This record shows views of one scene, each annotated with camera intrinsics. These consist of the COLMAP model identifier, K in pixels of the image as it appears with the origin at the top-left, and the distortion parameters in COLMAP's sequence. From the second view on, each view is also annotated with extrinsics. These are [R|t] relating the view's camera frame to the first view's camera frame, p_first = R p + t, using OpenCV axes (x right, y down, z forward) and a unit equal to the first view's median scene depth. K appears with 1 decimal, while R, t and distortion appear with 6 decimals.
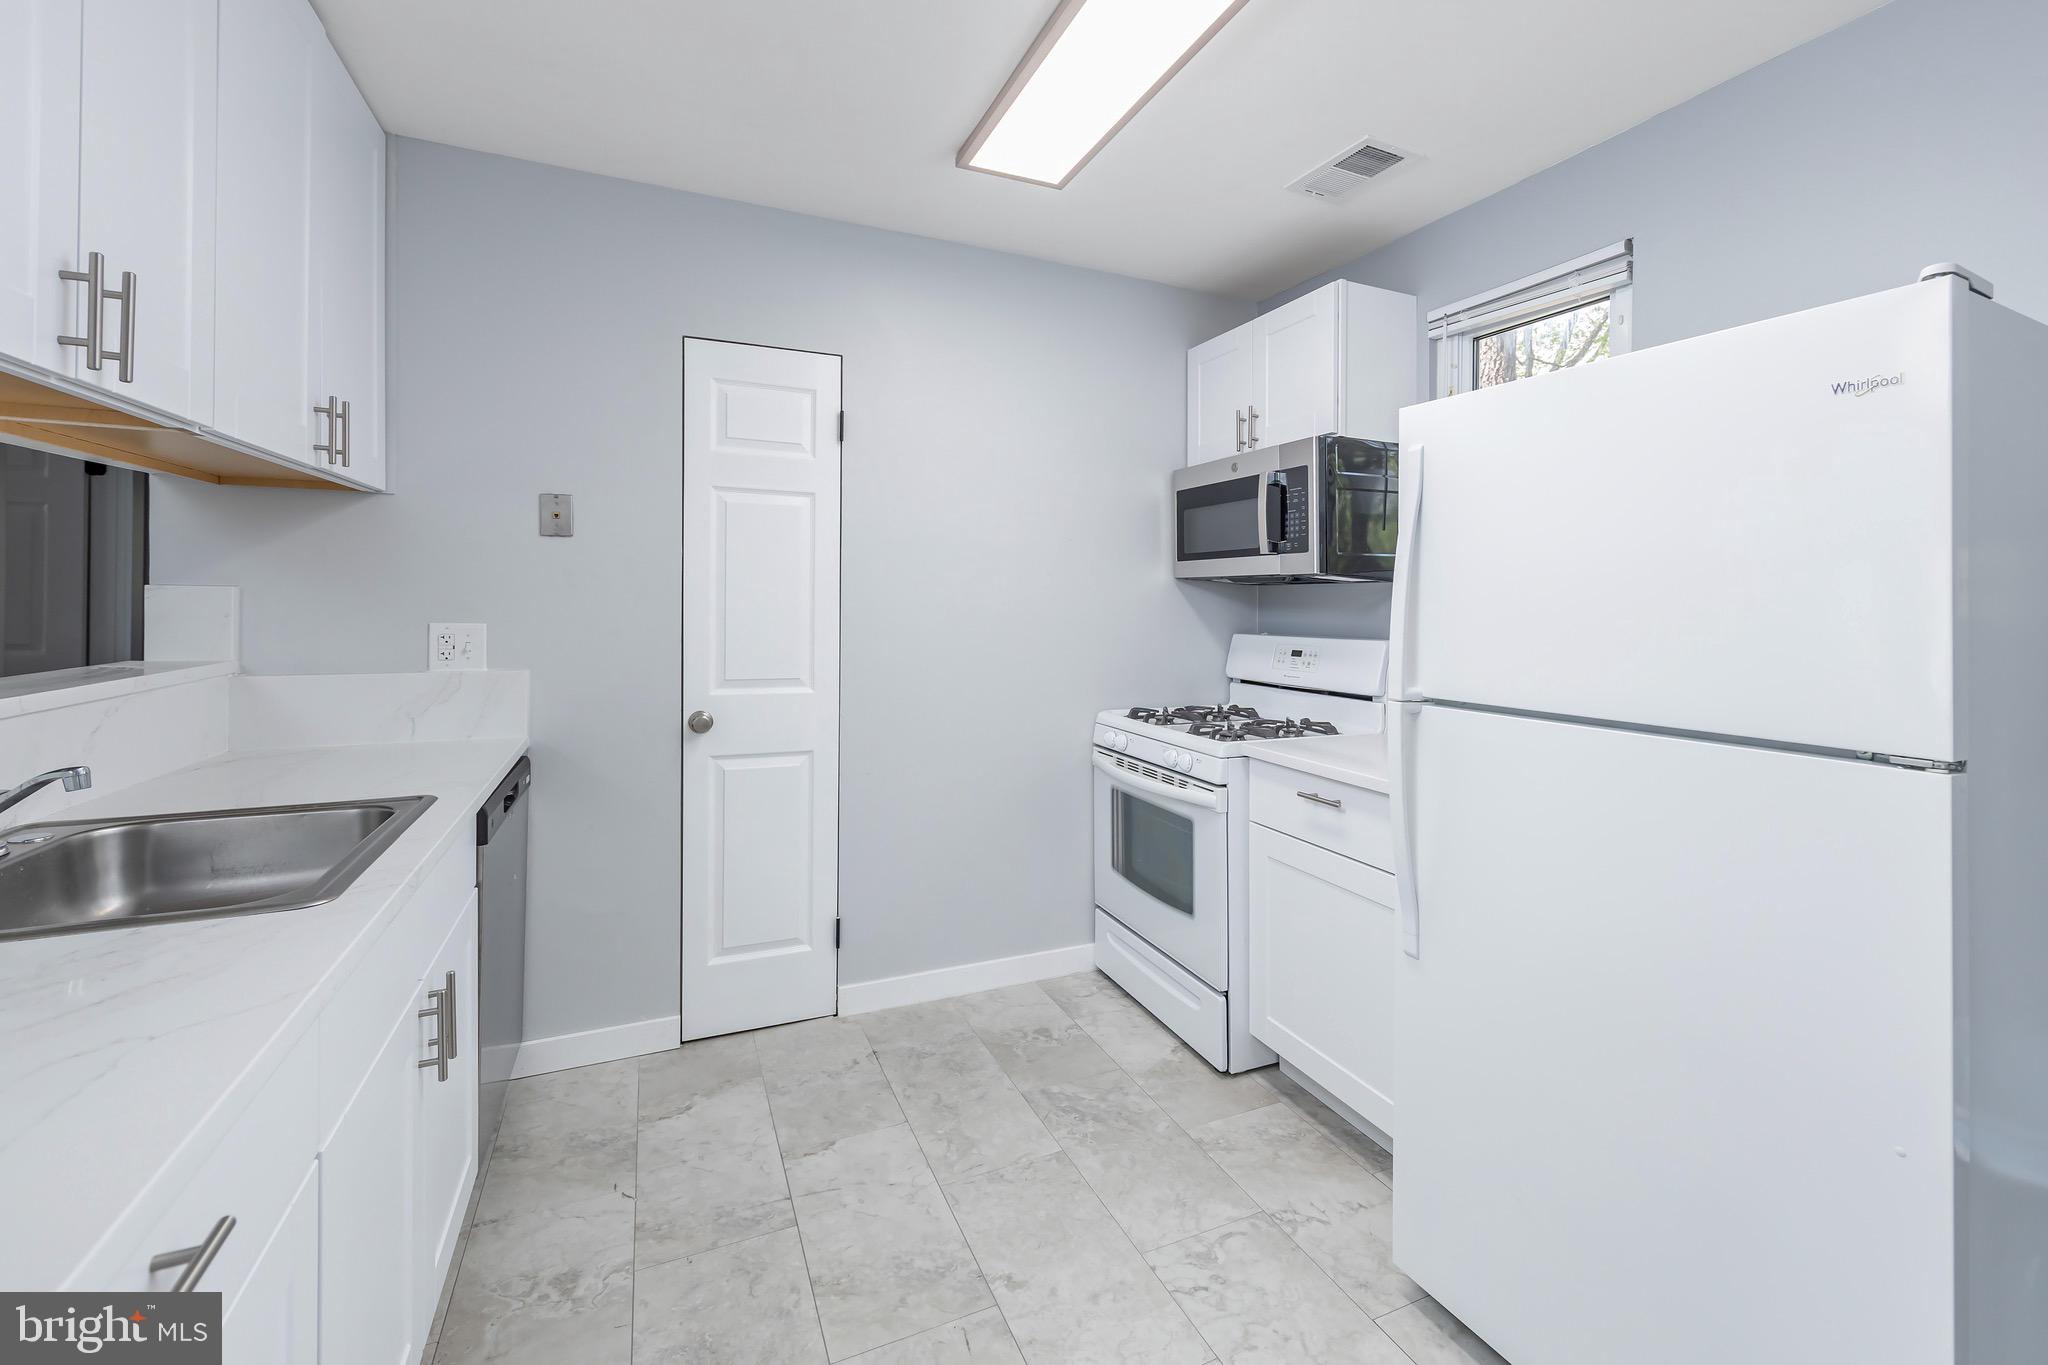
lens RADIAL K [[852.6, 0, 1046.9], [0, 852.6, 594.9], [0, 0, 1]] dist [0.000389, -0.001186]
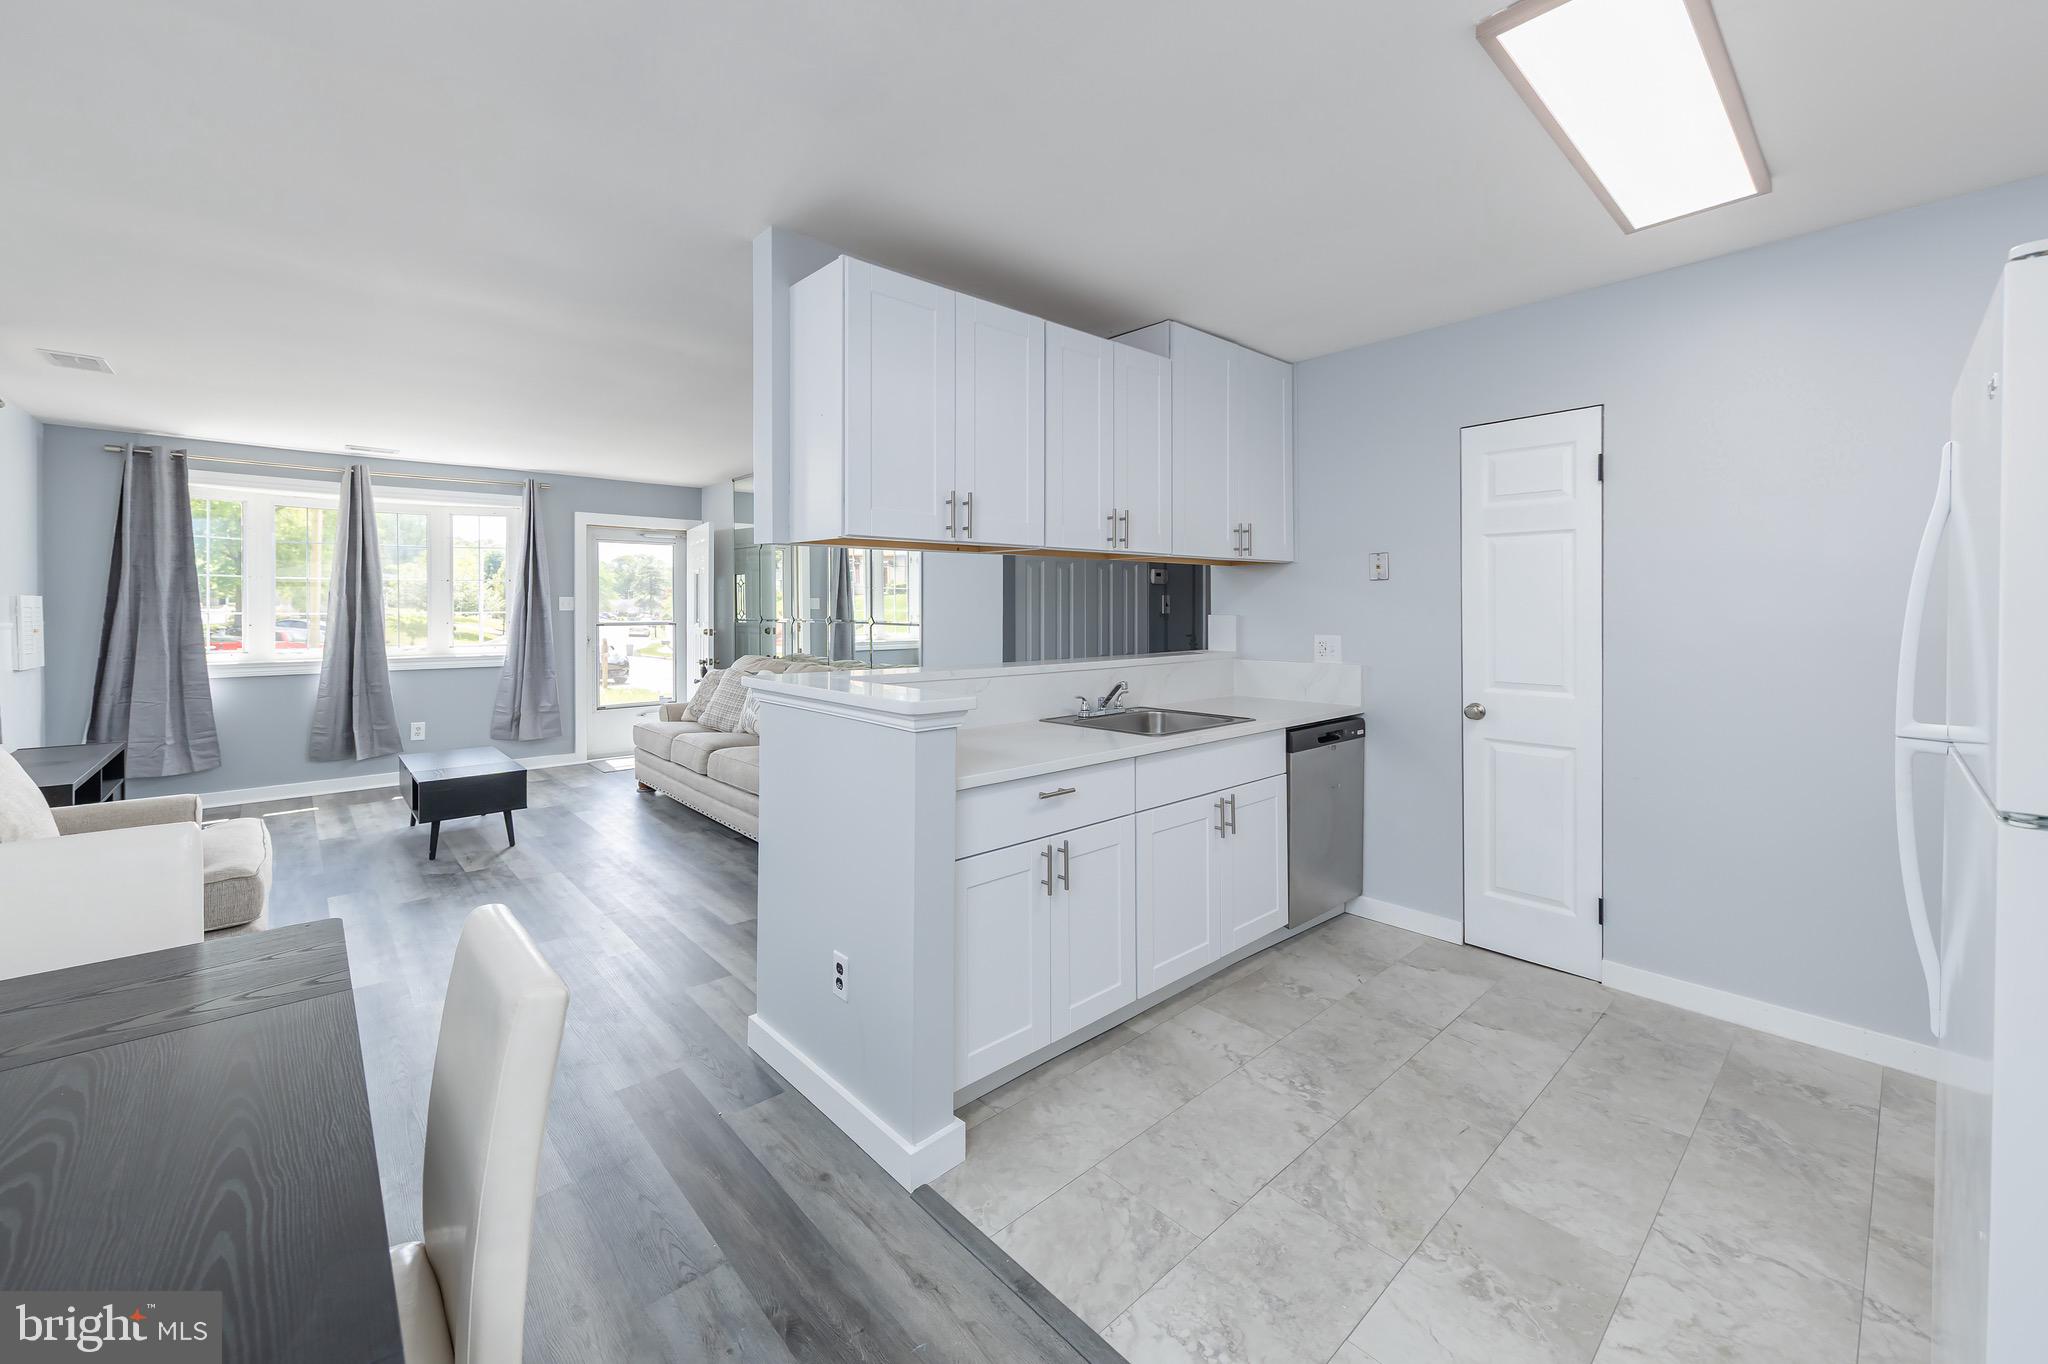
lens RADIAL K [[799.2, 0, 981.9], [0, 799.2, 605.7], [0, 0, 1]] dist [-0.001766, -0.000346]
pose [[0.277690, -0.020129, -0.960460, 0.655548], [0.013519, 0.999763, -0.017044, -0.007317], [0.960575, -0.008251, 0.277897, -0.107821]]
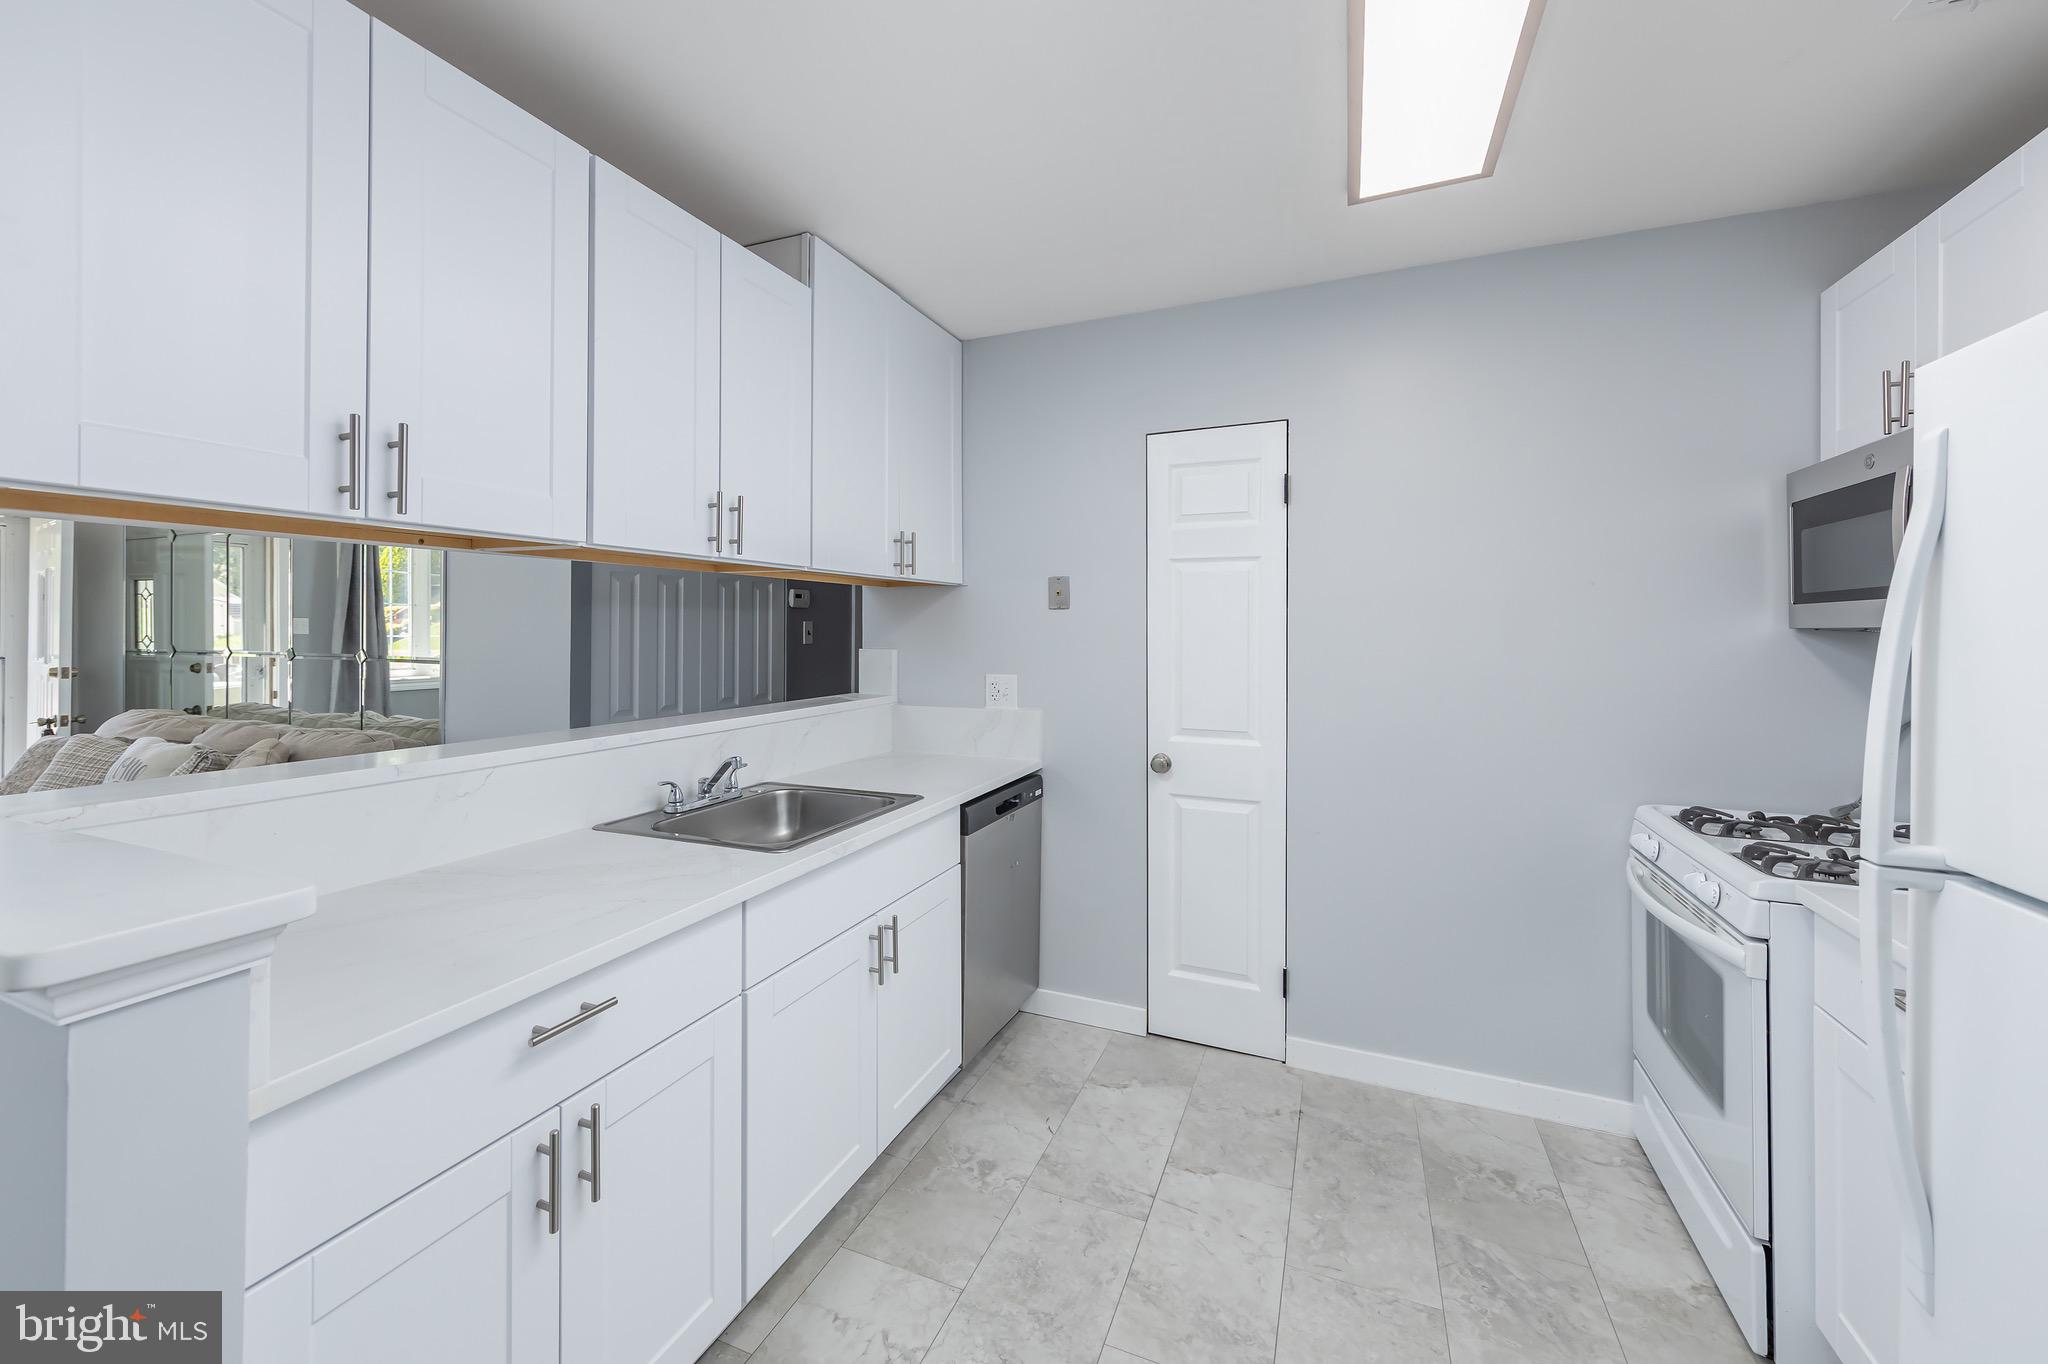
lens RADIAL K [[804.0, 0, 995.3], [0, 804.0, 633.5], [0, 0, 1]] dist [0.001582, -0.000990]
pose [[0.666183, -0.010817, -0.745710, 0.291273], [0.011891, 0.999922, -0.003882, -0.029148], [0.745693, -0.006281, 0.666260, 0.112475]]
